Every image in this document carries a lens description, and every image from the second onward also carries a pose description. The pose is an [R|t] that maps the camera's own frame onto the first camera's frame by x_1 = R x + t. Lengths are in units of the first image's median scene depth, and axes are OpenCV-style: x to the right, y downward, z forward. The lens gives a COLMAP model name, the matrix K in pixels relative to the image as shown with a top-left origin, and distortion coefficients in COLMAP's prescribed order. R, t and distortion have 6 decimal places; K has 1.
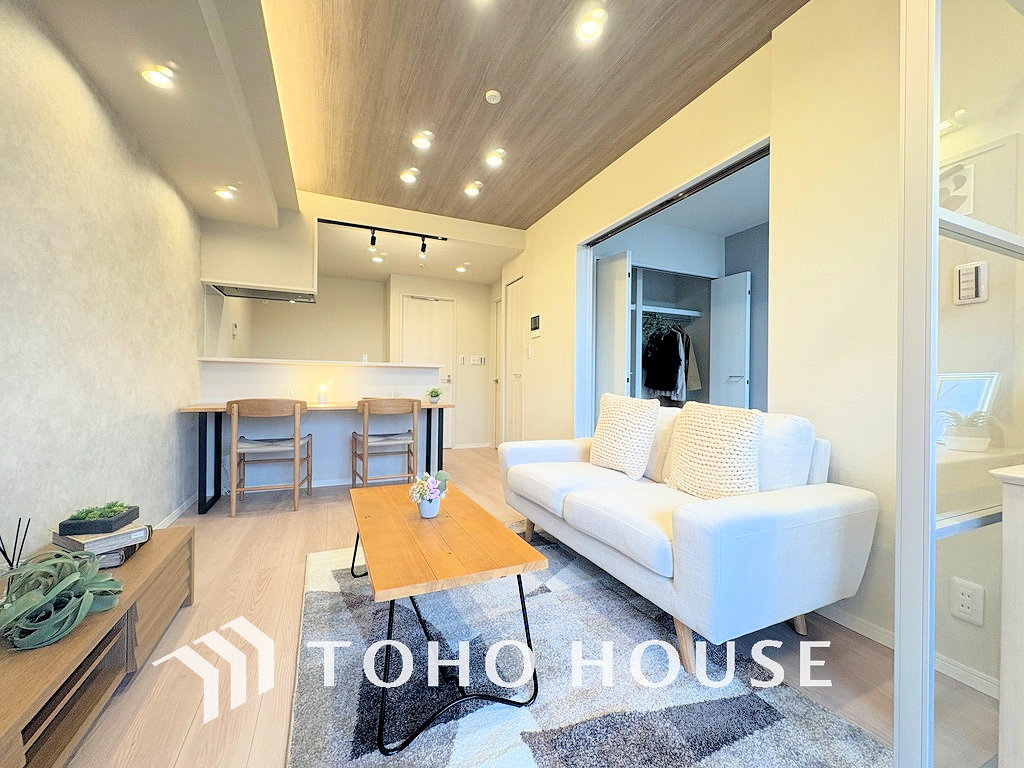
lens RADIAL K [[406.1, 0, 509.1], [0, 406.1, 385.3], [0, 0, 1]] dist [-0.000217, 0.000348]
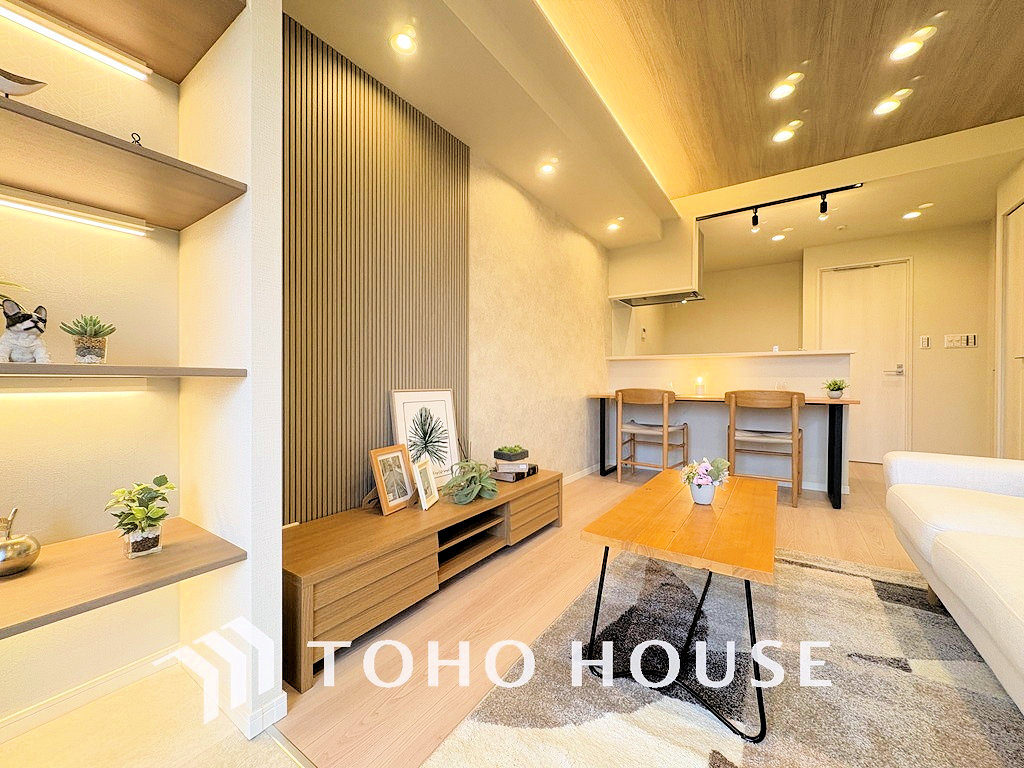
lens RADIAL K [[406.1, 0, 515.2], [0, 406.1, 385.9], [0, 0, 1]] dist [-0.000217, 0.000348]
pose [[0.535112, 0.002320, -0.844778, 0.186099], [-0.000512, 0.999997, 0.002423, 0.021301], [0.844781, -0.000864, 0.535111, 0.055602]]
